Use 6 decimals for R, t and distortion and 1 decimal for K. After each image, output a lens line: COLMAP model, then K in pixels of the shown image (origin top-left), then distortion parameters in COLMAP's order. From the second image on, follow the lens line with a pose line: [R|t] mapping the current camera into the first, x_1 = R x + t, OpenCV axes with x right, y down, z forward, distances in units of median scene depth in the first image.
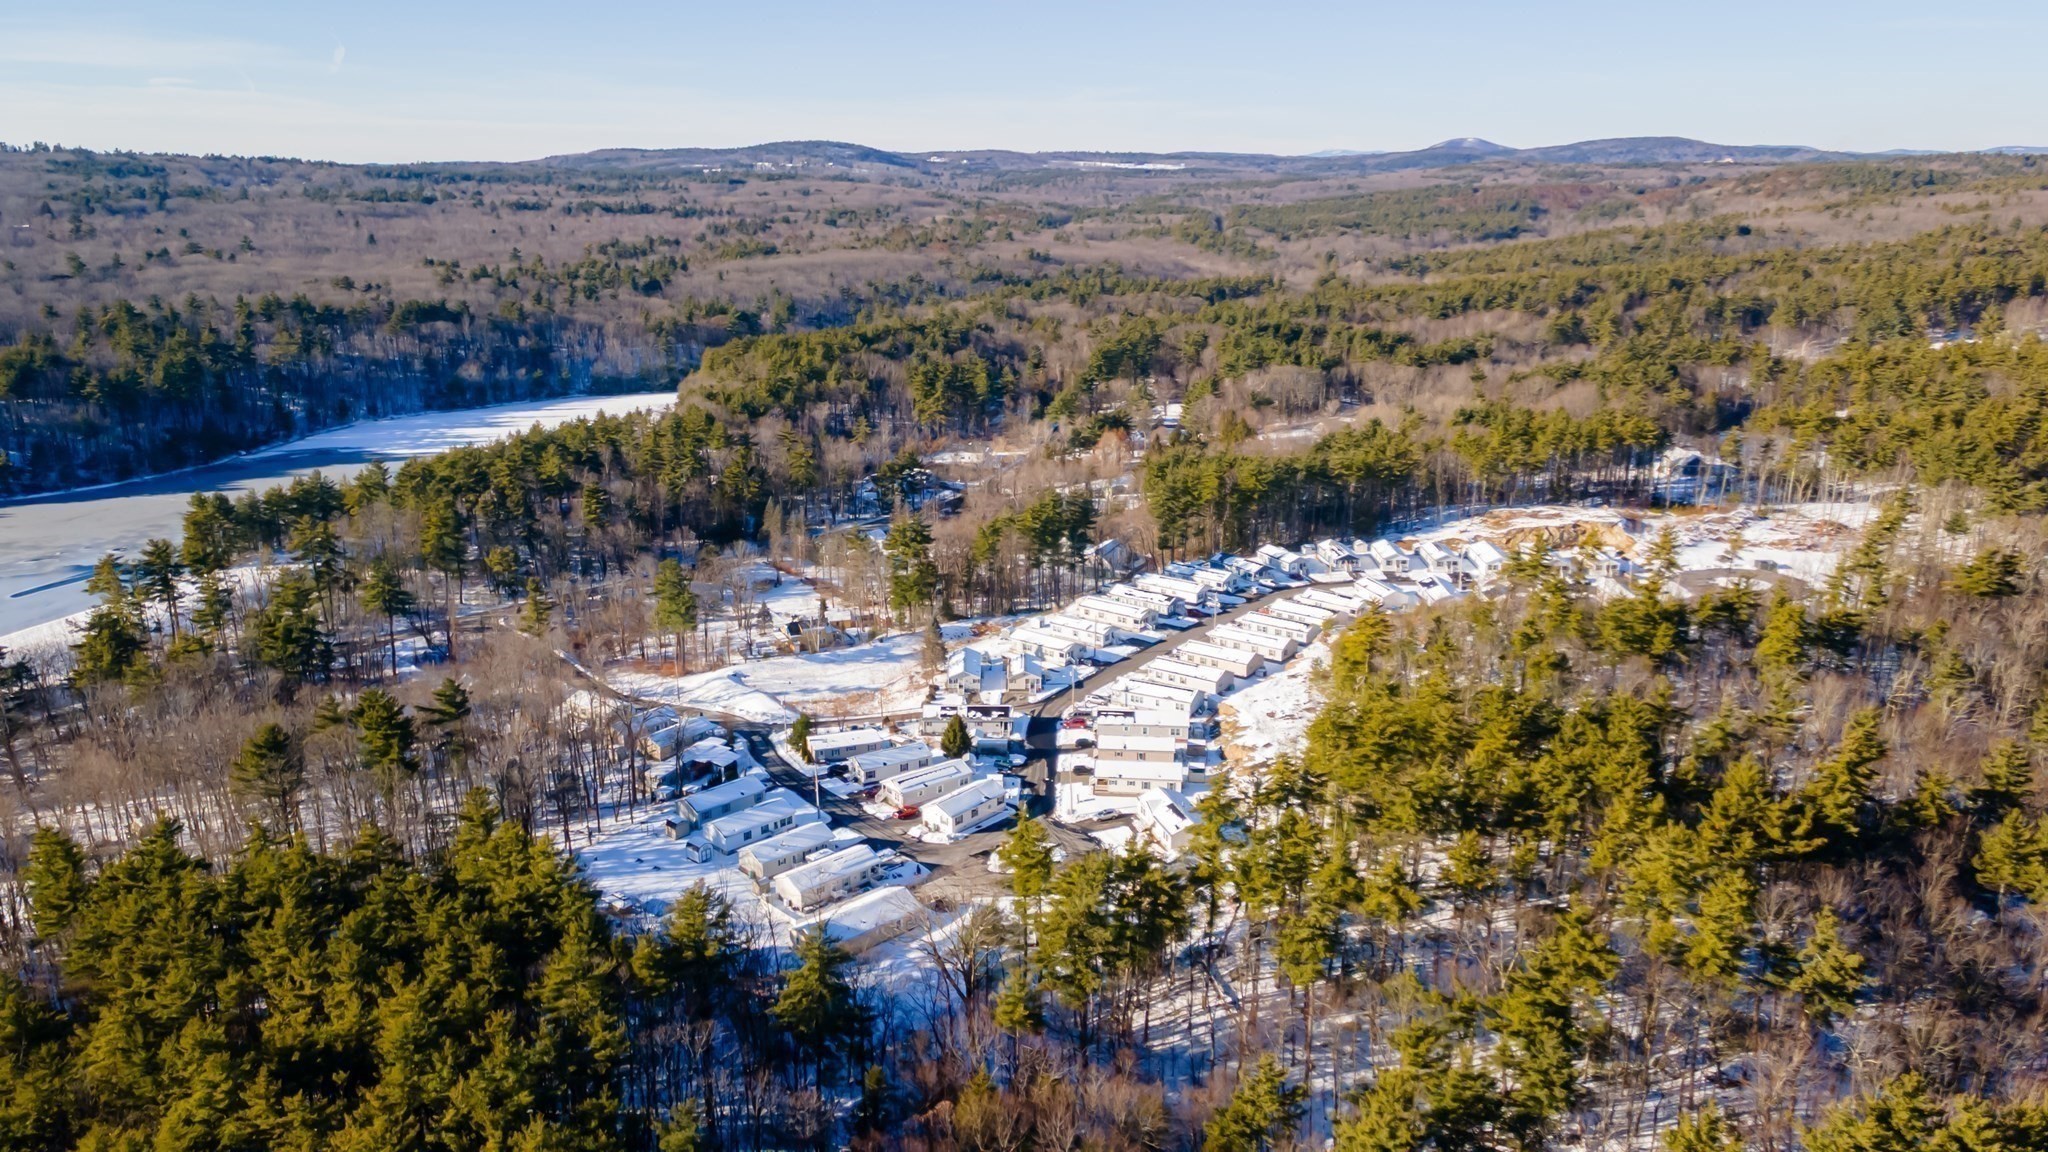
lens RADIAL K [[1481.7, 0, 1015.7], [0, 1481.7, 583.3], [0, 0, 1]] dist [0.026994, -0.005094]
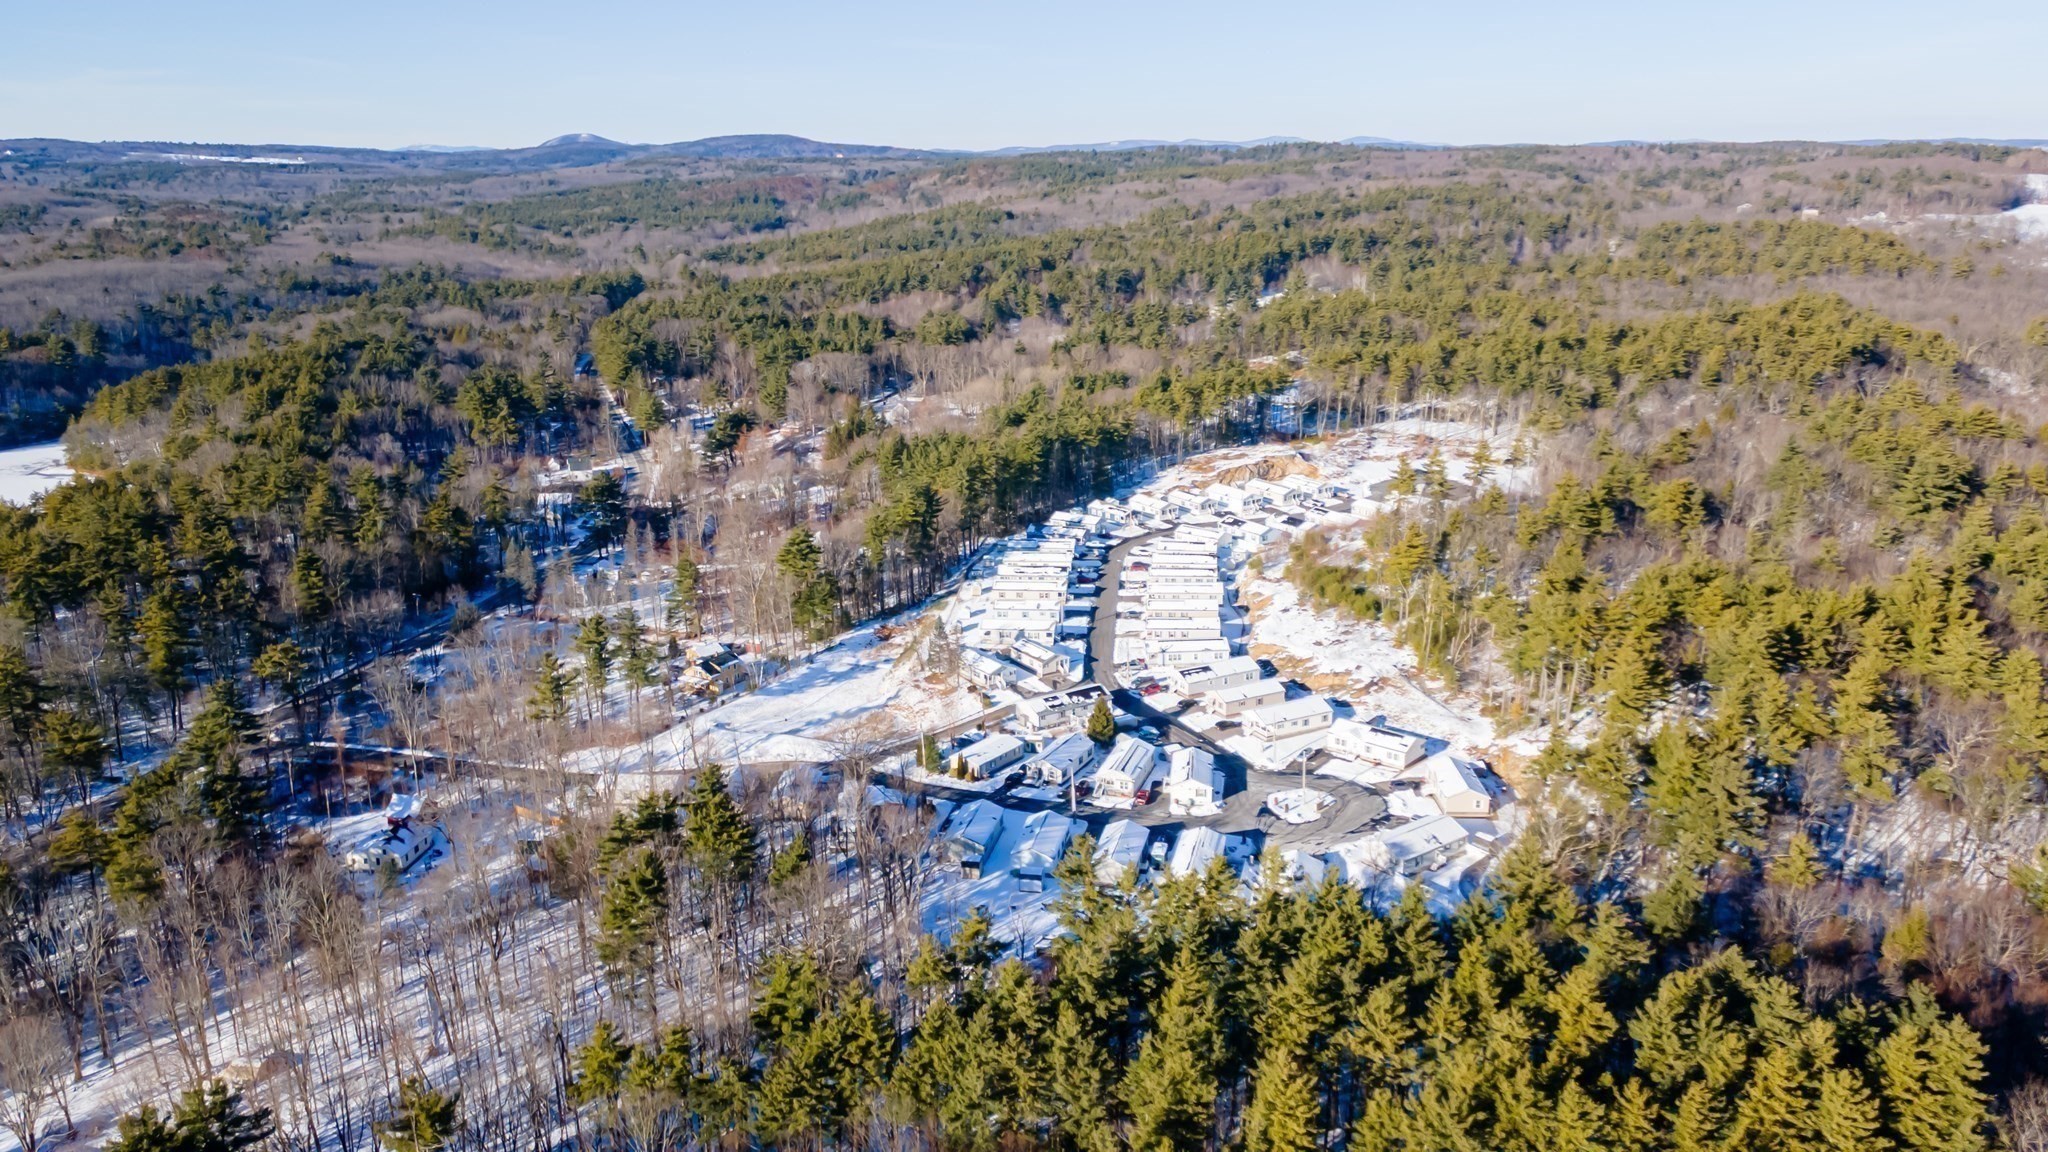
lens RADIAL K [[1485.3, 0, 1005.4], [0, 1485.3, 569.1], [0, 0, 1]] dist [0.000284, 0.061838]
pose [[0.829859, -0.152345, 0.536773, -0.138382], [0.155718, 0.987016, 0.039389, -0.010546], [-0.535804, 0.050898, 0.842807, 0.040929]]
